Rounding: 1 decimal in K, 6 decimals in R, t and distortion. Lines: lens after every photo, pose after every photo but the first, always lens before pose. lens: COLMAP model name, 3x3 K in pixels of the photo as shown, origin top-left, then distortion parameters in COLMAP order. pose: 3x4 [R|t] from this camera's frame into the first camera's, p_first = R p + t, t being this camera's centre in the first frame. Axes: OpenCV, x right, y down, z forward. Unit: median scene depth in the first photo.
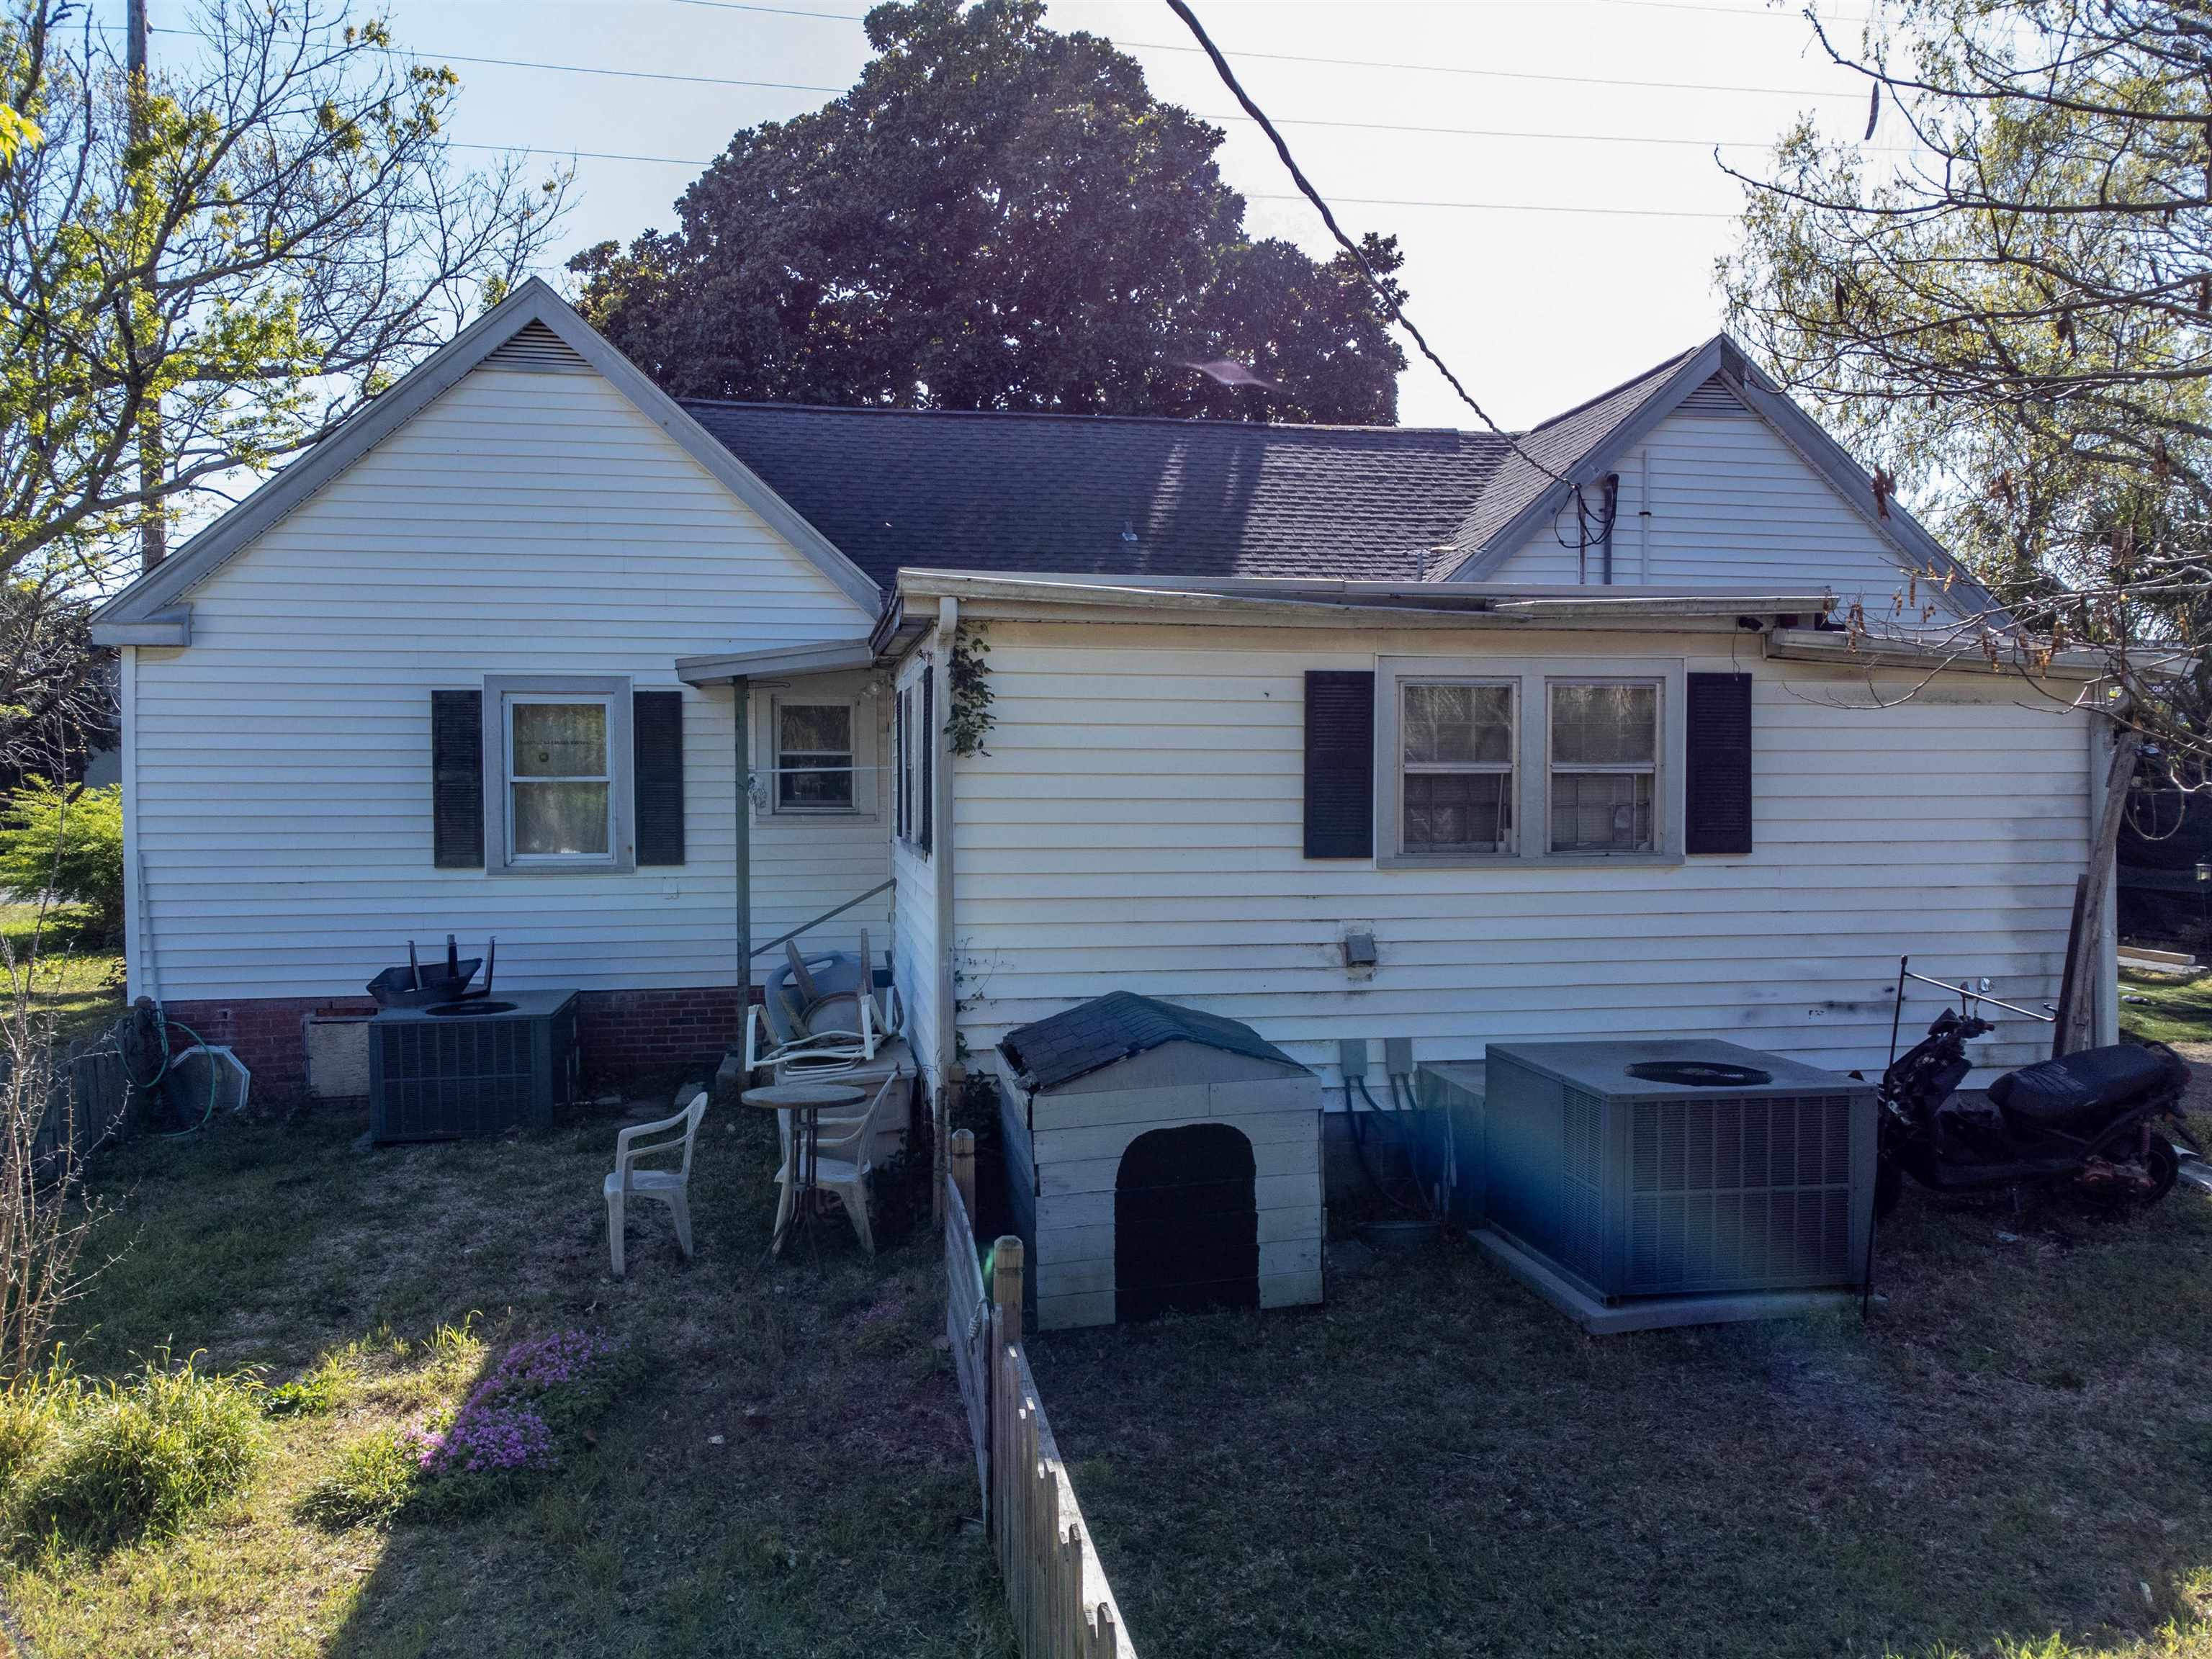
lens RADIAL K [[1636.6, 0, 1110.7], [0, 1636.6, 825.1], [0, 0, 1]] dist [0.013809, 0.004340]
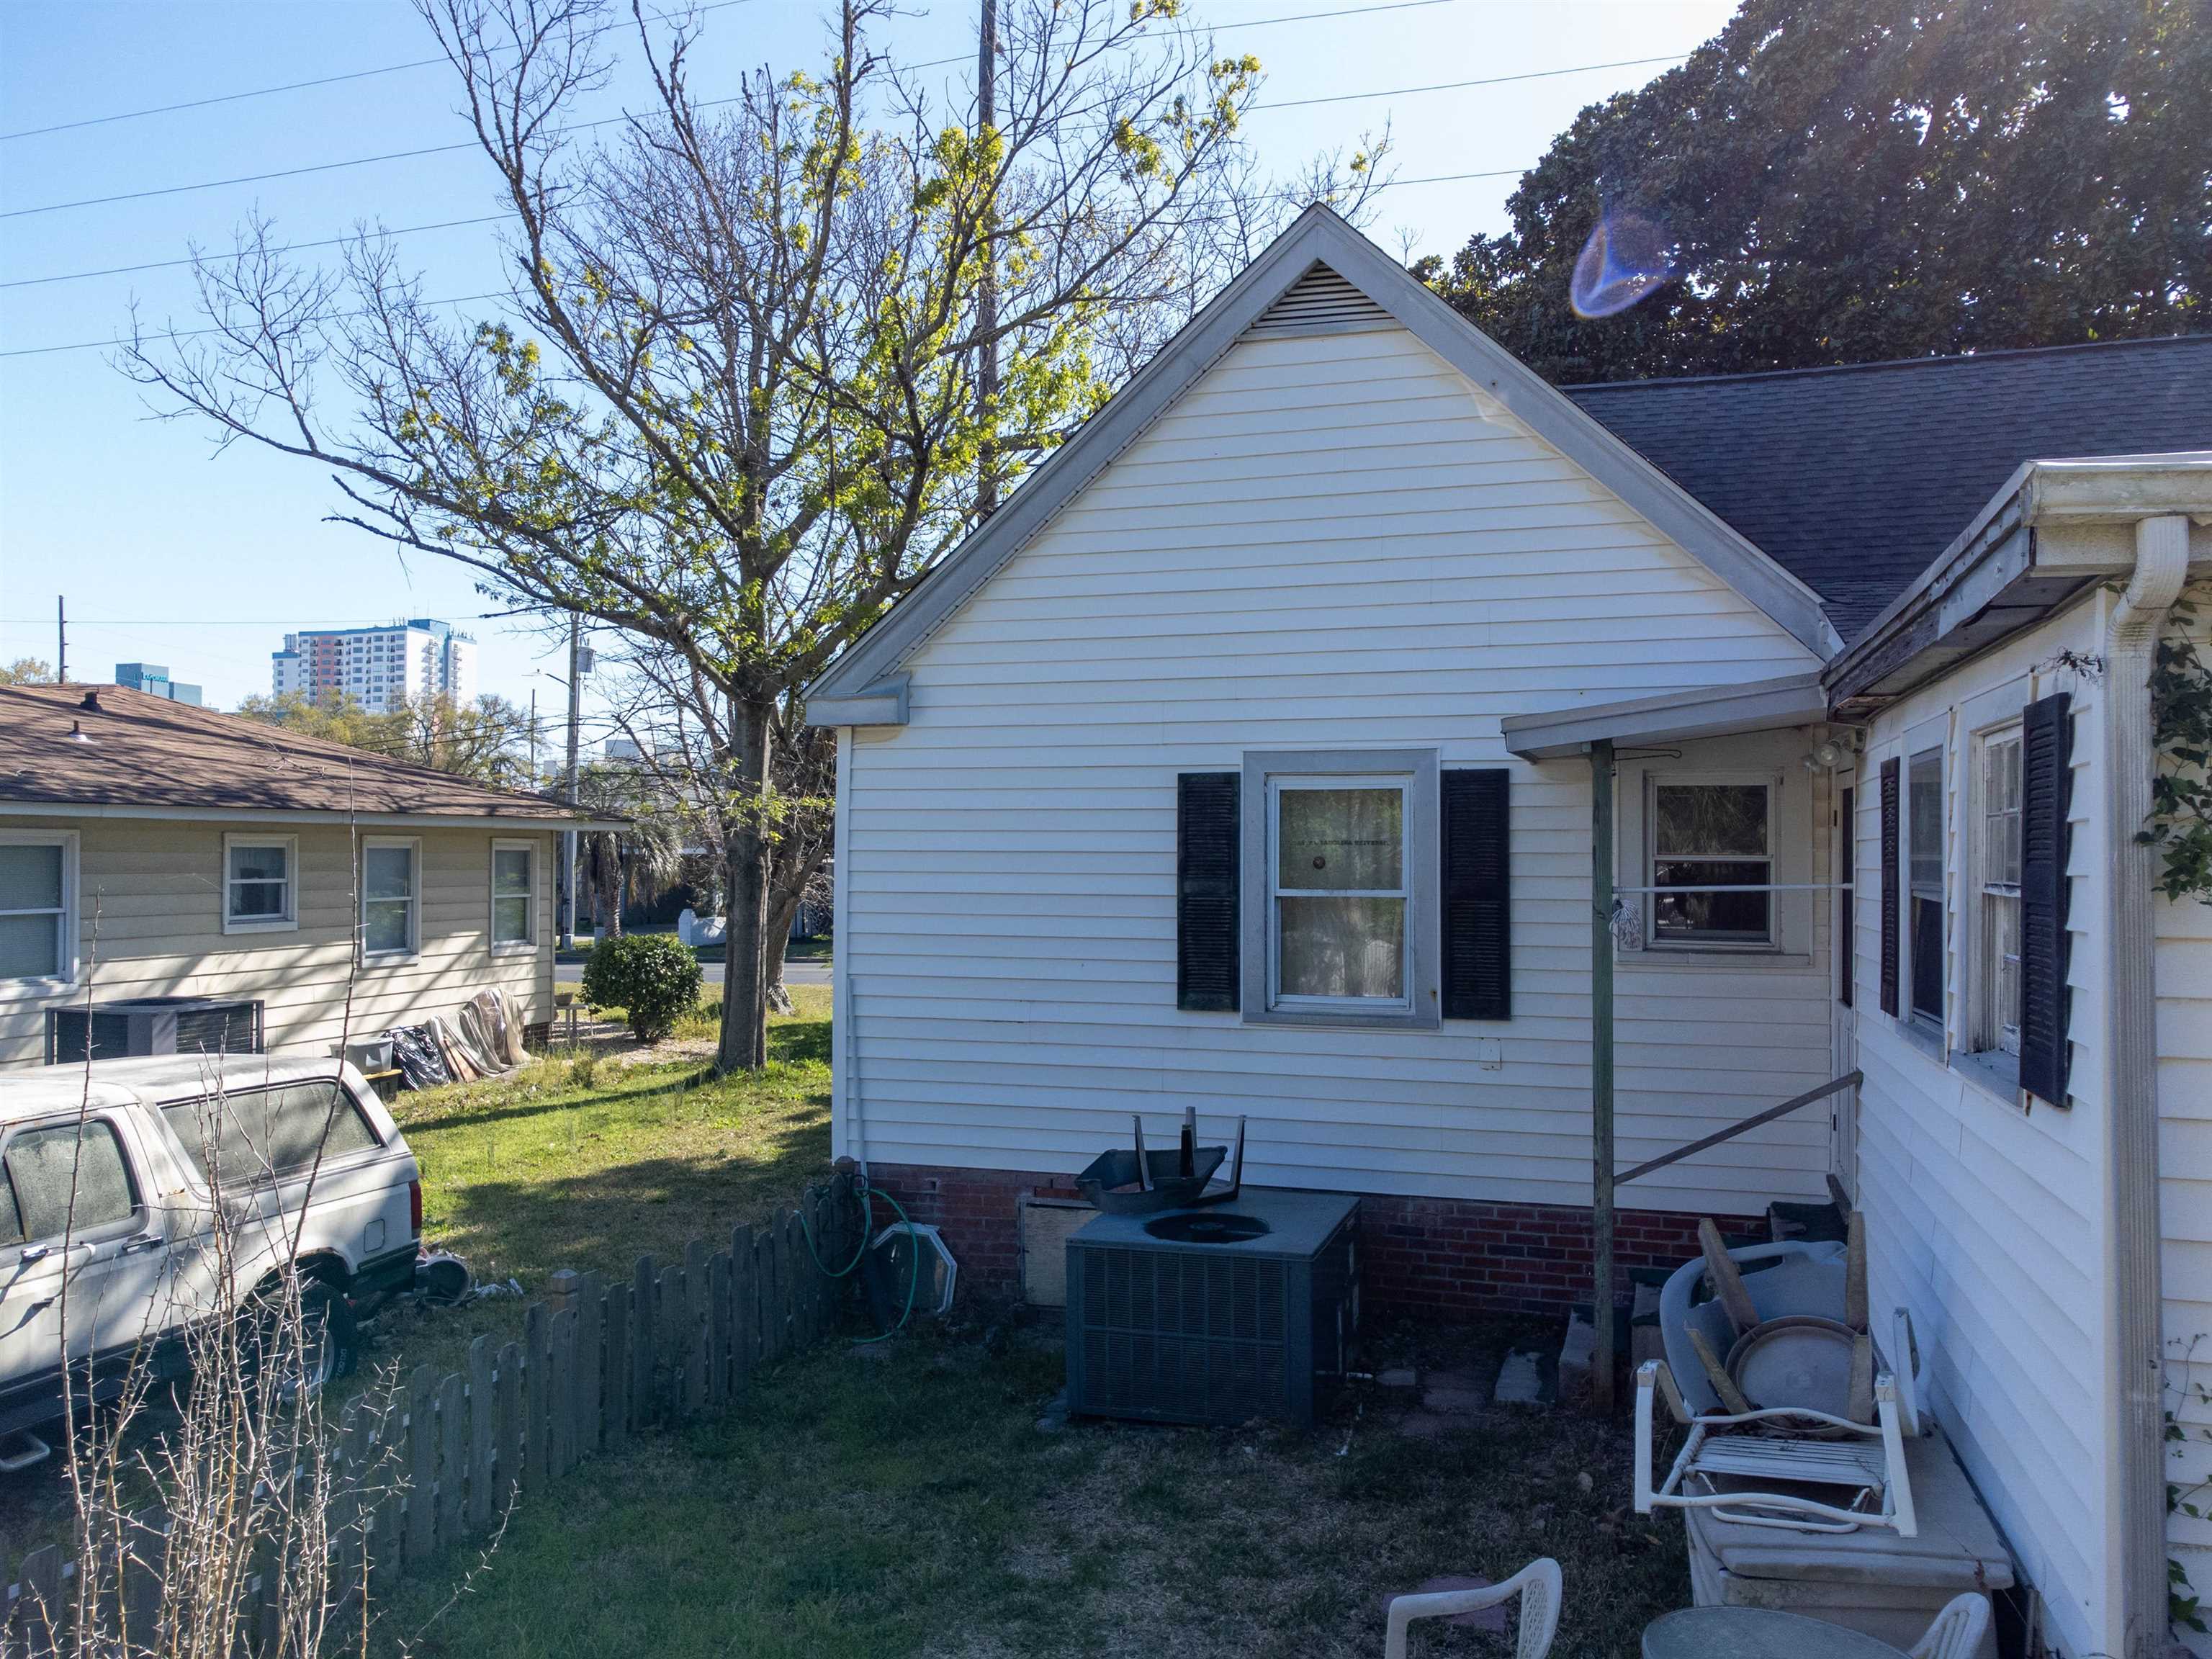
lens RADIAL K [[1636.6, 0, 1110.7], [0, 1636.6, 825.1], [0, 0, 1]] dist [0.013809, 0.004340]
pose [[0.881660, -0.002205, -0.471880, -0.087079], [-0.021763, 0.998735, -0.045329, -0.023541], [0.471383, 0.050234, 0.880497, 0.324743]]
